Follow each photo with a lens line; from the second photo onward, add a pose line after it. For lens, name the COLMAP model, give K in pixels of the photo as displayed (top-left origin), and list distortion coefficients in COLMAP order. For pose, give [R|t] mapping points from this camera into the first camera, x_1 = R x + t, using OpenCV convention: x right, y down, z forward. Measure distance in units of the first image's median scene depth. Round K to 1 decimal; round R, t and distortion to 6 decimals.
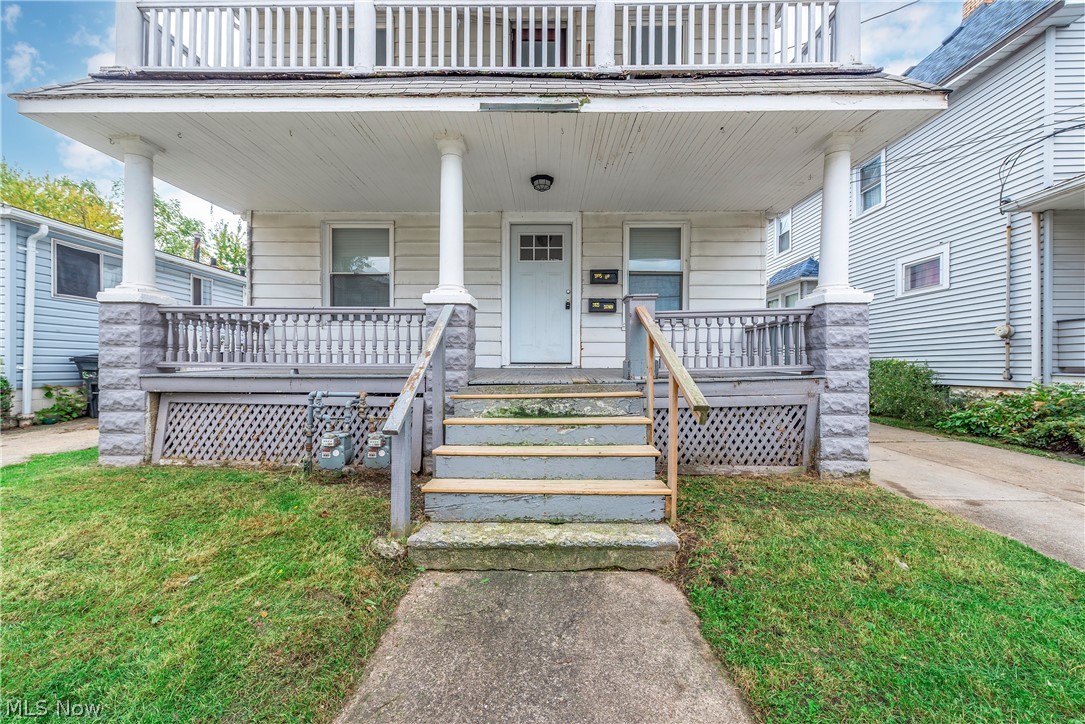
lens RADIAL K [[435.2, 0, 543.7], [0, 435.2, 366.8], [0, 0, 1]] dist [0.004201, -0.001173]
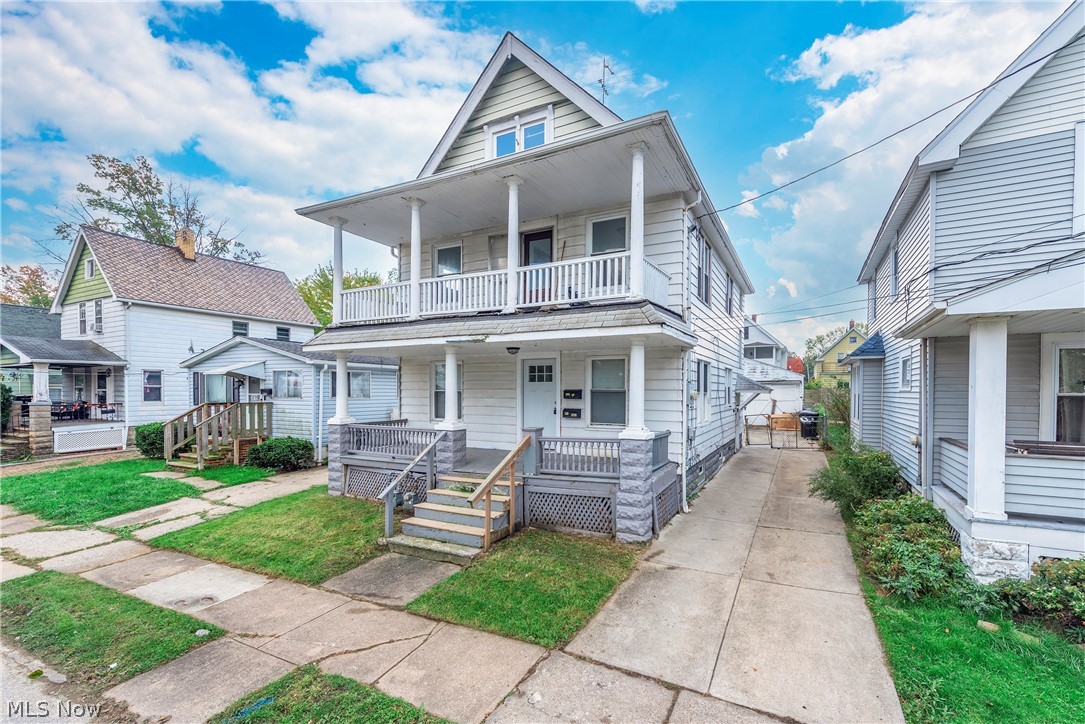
lens RADIAL K [[468.5, 0, 562.3], [0, 468.5, 390.8], [0, 0, 1]] dist [0.013275, -0.000033]
pose [[0.897155, -0.001866, -0.441712, 1.252264], [0.002682, 0.999996, 0.001223, -0.335866], [0.441708, -0.002282, 0.897156, -0.725766]]
